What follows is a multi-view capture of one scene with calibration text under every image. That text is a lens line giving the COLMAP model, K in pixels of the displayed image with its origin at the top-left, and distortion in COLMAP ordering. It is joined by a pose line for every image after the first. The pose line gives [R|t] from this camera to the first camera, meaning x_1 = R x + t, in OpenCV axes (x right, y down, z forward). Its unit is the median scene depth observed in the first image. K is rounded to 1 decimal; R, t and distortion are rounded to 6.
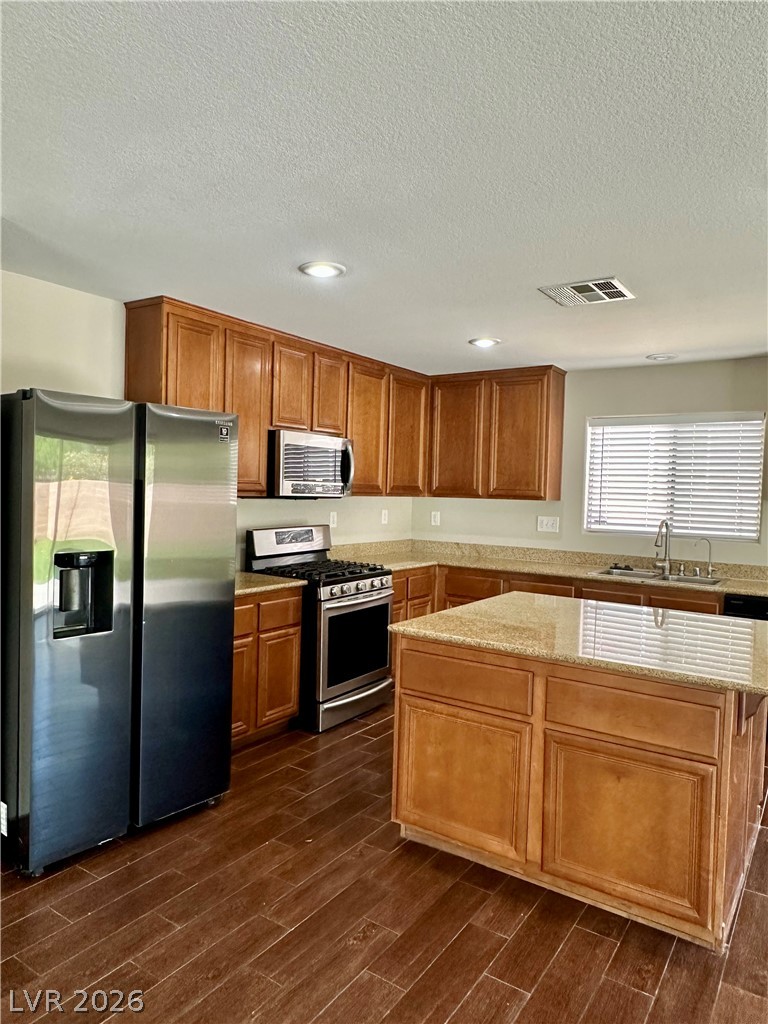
lens RADIAL K [[687.9, 0, 373.0], [0, 687.9, 518.6], [0, 0, 1]] dist [0.001543, 0.003412]
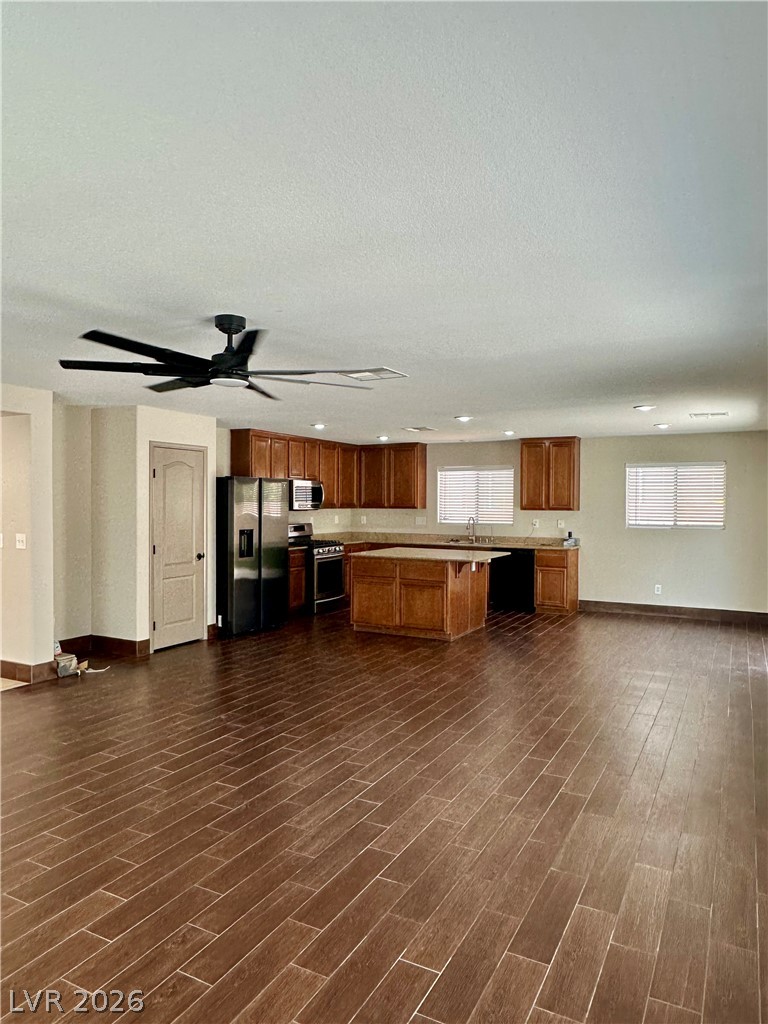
lens RADIAL K [[687.9, 0, 377.7], [0, 687.9, 507.8], [0, 0, 1]] dist [0.001543, 0.003412]
pose [[0.993612, -0.022966, 0.110486, -0.095186], [0.026647, 0.999134, -0.031959, 0.034907], [-0.109656, 0.034699, 0.993364, -1.072338]]
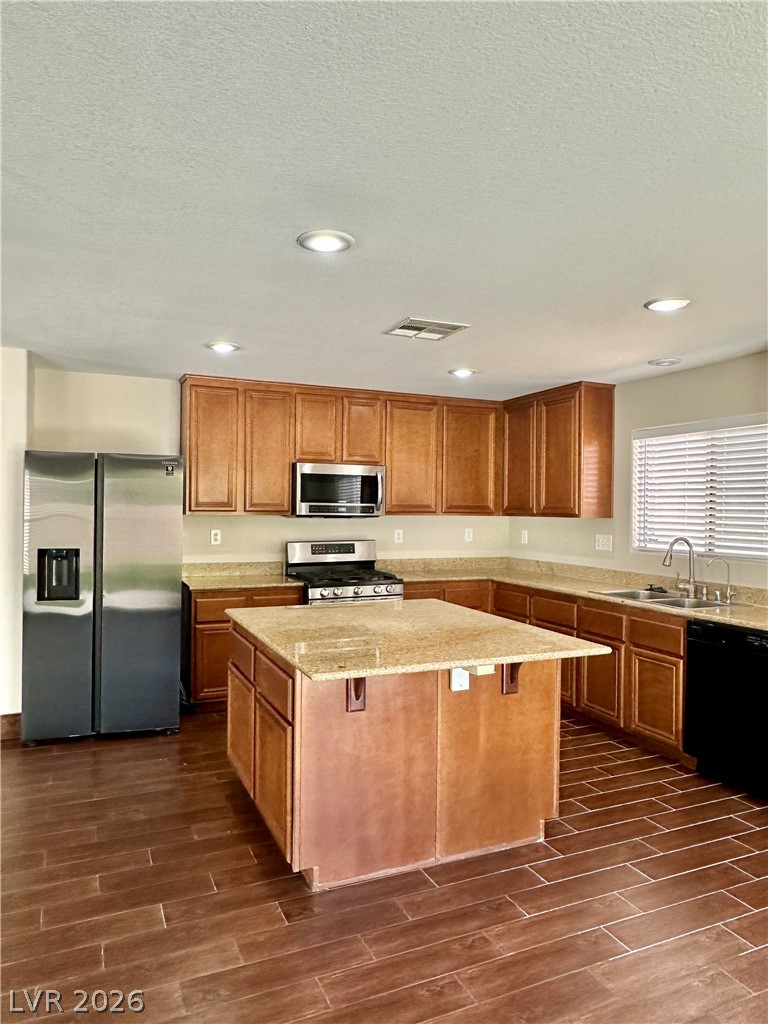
lens RADIAL K [[687.9, 0, 379.6], [0, 687.9, 513.5], [0, 0, 1]] dist [0.001543, 0.003412]
pose [[0.851742, -0.012710, -0.523807, 0.562506], [-0.011467, 0.999014, -0.042887, 0.014401], [0.523836, 0.042535, 0.850756, 0.010402]]
